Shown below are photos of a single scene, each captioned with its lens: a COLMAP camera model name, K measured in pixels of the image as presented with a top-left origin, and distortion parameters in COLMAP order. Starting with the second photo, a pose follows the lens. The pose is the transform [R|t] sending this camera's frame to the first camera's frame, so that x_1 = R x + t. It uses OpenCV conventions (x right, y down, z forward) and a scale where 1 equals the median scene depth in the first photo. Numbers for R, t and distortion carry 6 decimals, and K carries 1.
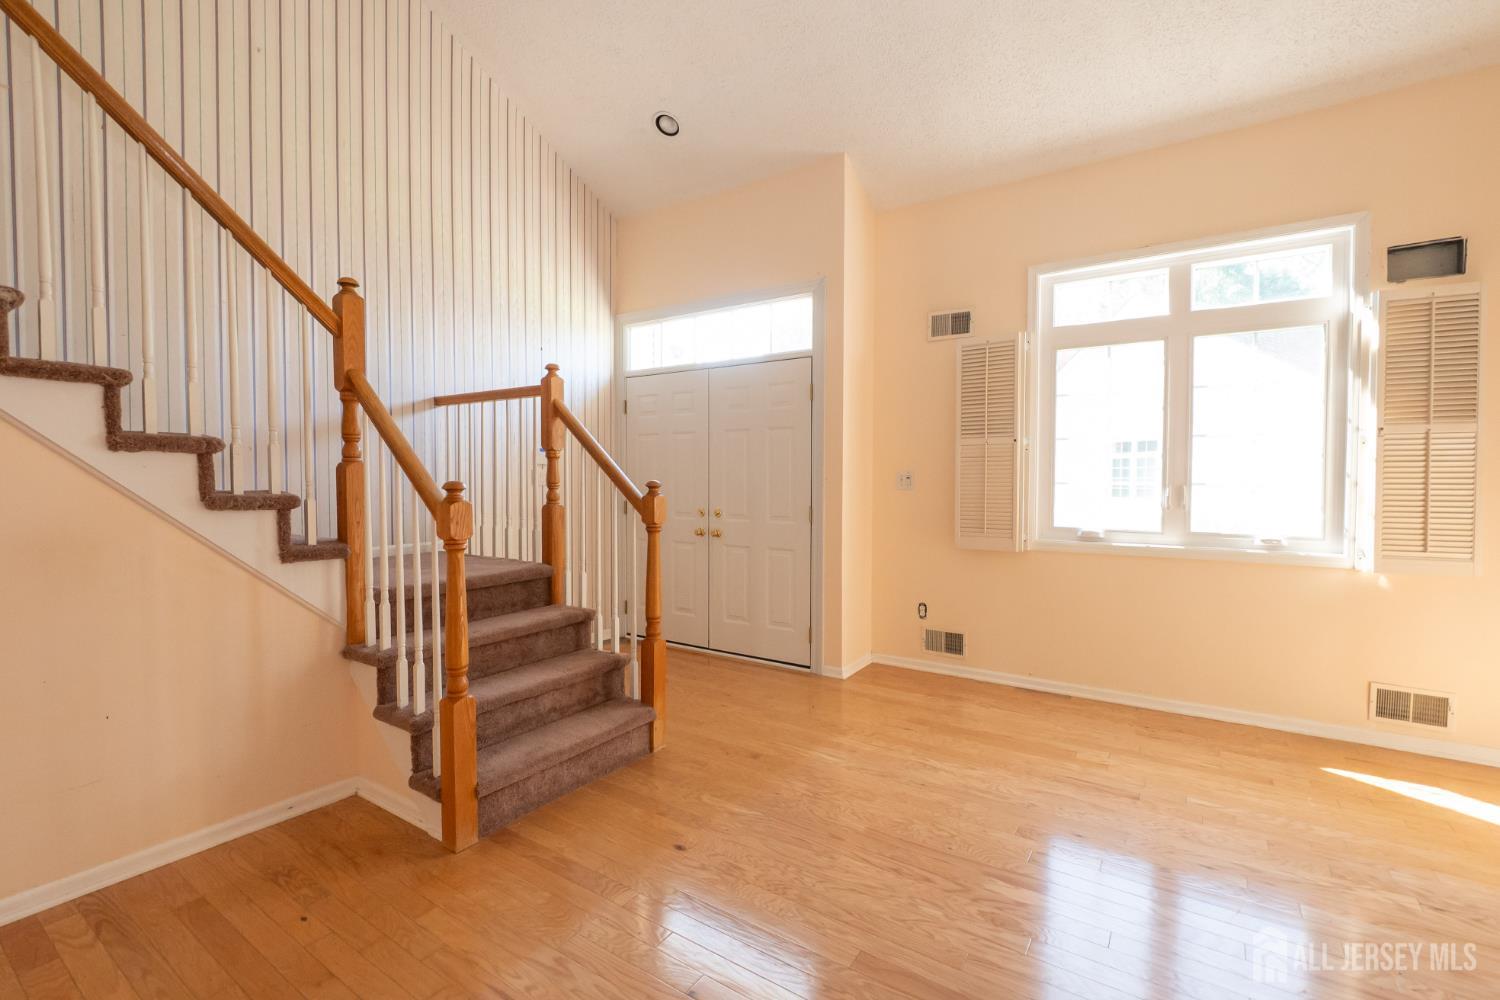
lens RADIAL K [[663.9, 0, 740.4], [0, 663.9, 499.6], [0, 0, 1]] dist [0.000147, -0.000876]
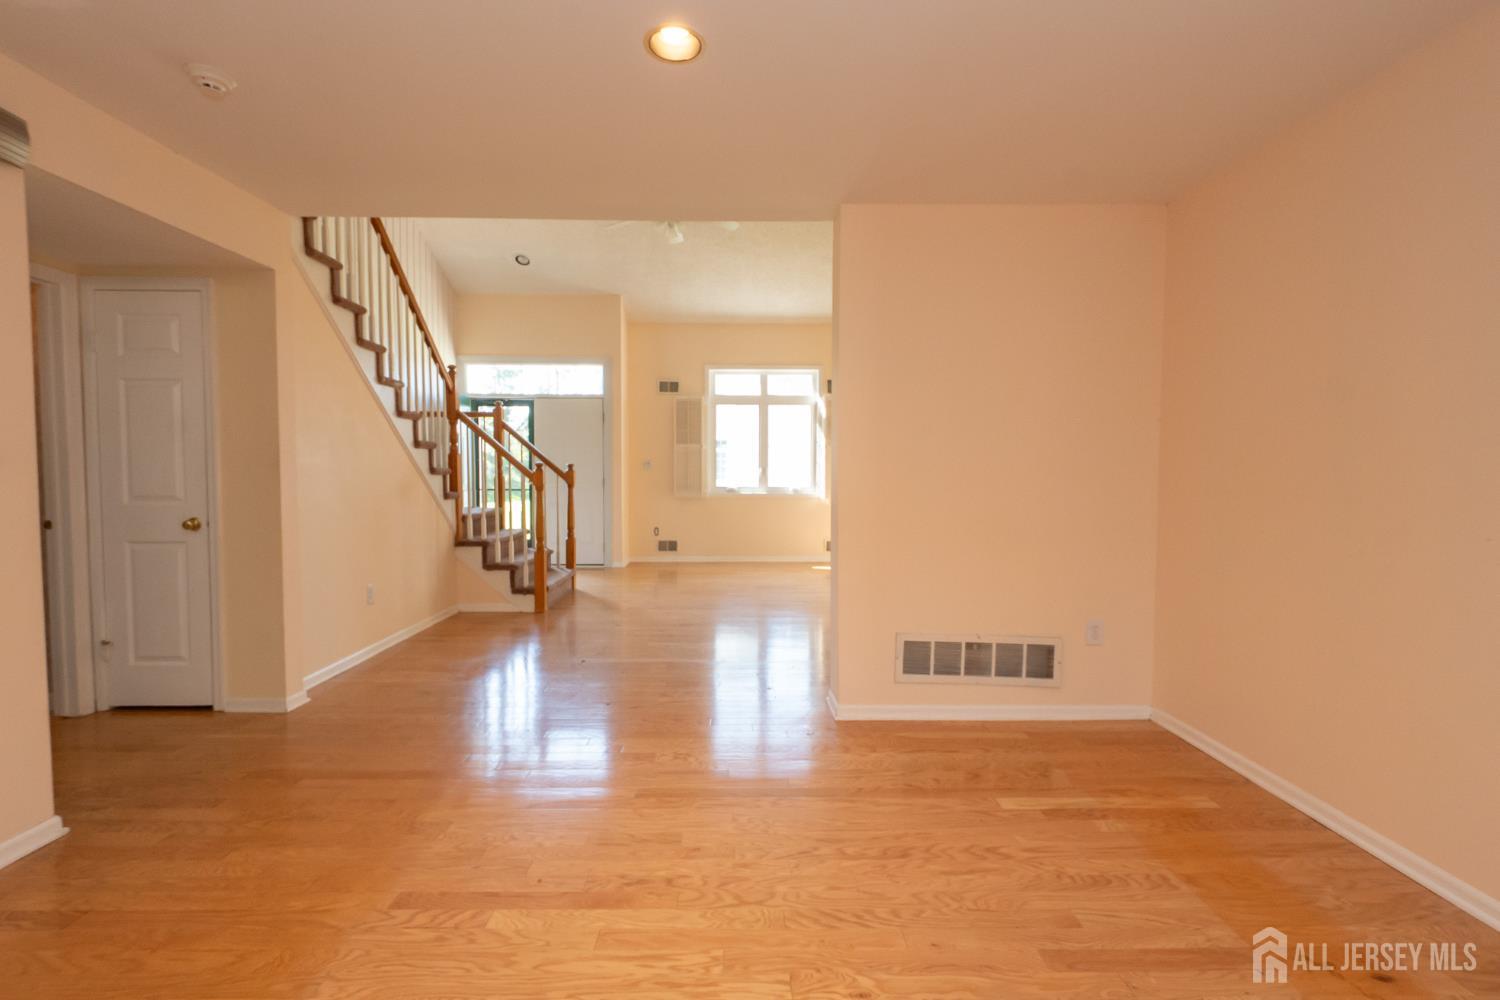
lens RADIAL K [[663.9, 0, 740.4], [0, 663.9, 499.6], [0, 0, 1]] dist [0.000147, -0.000876]
pose [[0.820078, -0.024553, 0.571725, -0.801037], [0.015744, 0.999669, 0.020347, 0.047049], [-0.572035, -0.007685, 0.820193, -0.933979]]
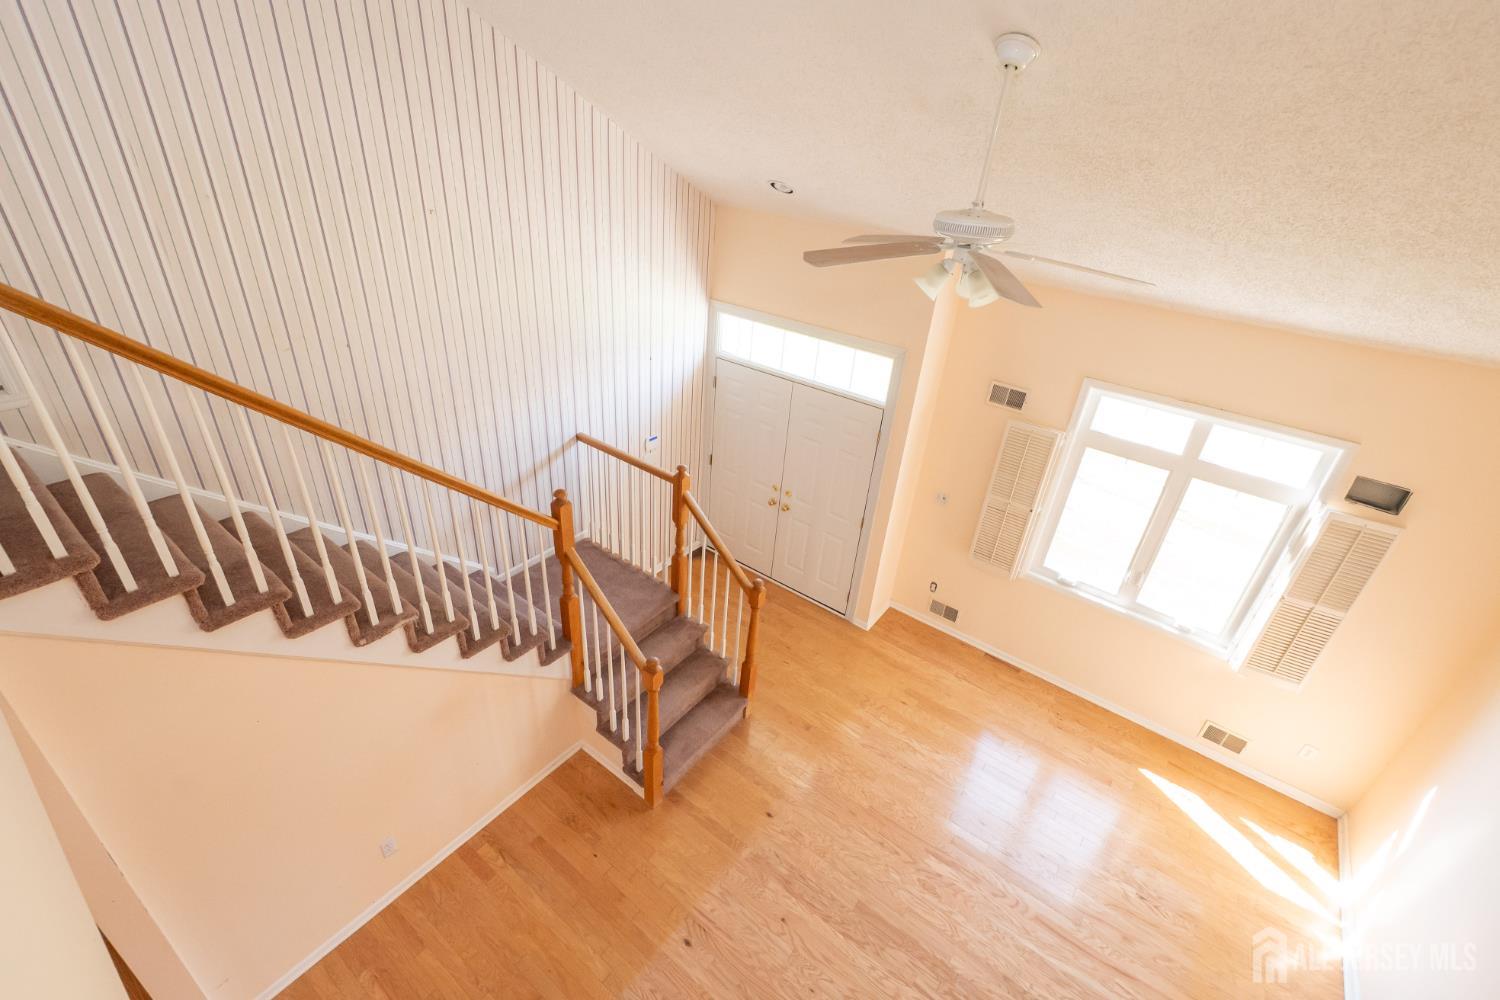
lens RADIAL K [[667.0, 0, 738.1], [0, 667.0, 493.4], [0, 0, 1]] dist [0.001850, 0.000014]
pose [[0.996487, 0.082628, -0.013671, -0.151379], [-0.066380, 0.878740, 0.472662, -0.775601], [0.051068, -0.470094, 0.881138, -0.166299]]
